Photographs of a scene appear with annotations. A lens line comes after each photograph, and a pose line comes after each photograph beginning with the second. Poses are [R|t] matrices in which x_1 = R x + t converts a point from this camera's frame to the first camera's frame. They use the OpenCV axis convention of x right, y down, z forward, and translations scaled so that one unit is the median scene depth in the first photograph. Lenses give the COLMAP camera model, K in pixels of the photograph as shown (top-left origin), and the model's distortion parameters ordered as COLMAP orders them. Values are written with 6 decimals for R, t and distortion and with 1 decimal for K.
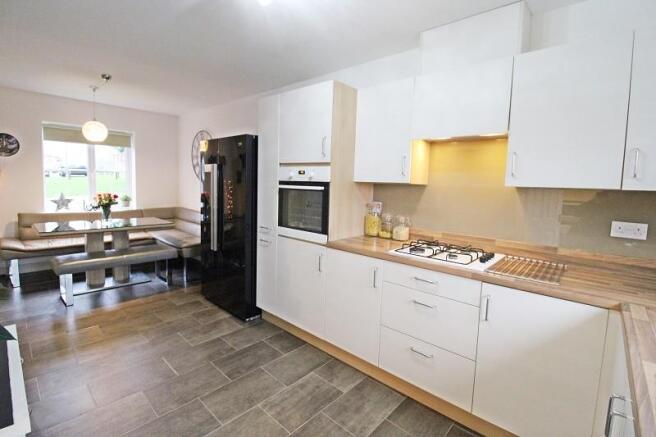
lens RADIAL K [[306.5, 0, 340.2], [0, 306.5, 209.4], [0, 0, 1]] dist [-0.009404, -0.008397]
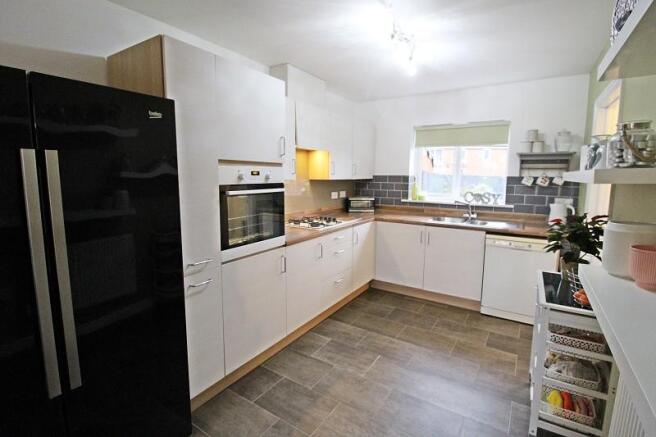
lens RADIAL K [[306.5, 0, 324.6], [0, 306.5, 216.2], [0, 0, 1]] dist [-0.009404, -0.008397]
pose [[-0.136554, -0.160331, 0.977572, -0.851751], [0.086210, 0.981149, 0.172960, -0.115350], [-0.986874, 0.107895, -0.120157, 0.799321]]
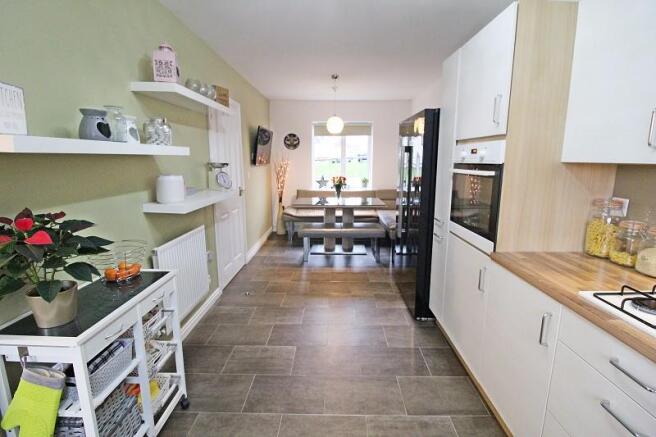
lens RADIAL K [[306.5, 0, 328.5], [0, 306.5, 213.1], [0, 0, 1]] dist [-0.009404, -0.008397]
pose [[0.647507, 0.099722, -0.755506, 0.184339], [-0.046835, 0.994734, 0.091159, -0.020942], [0.760619, -0.023642, 0.648768, 0.225525]]
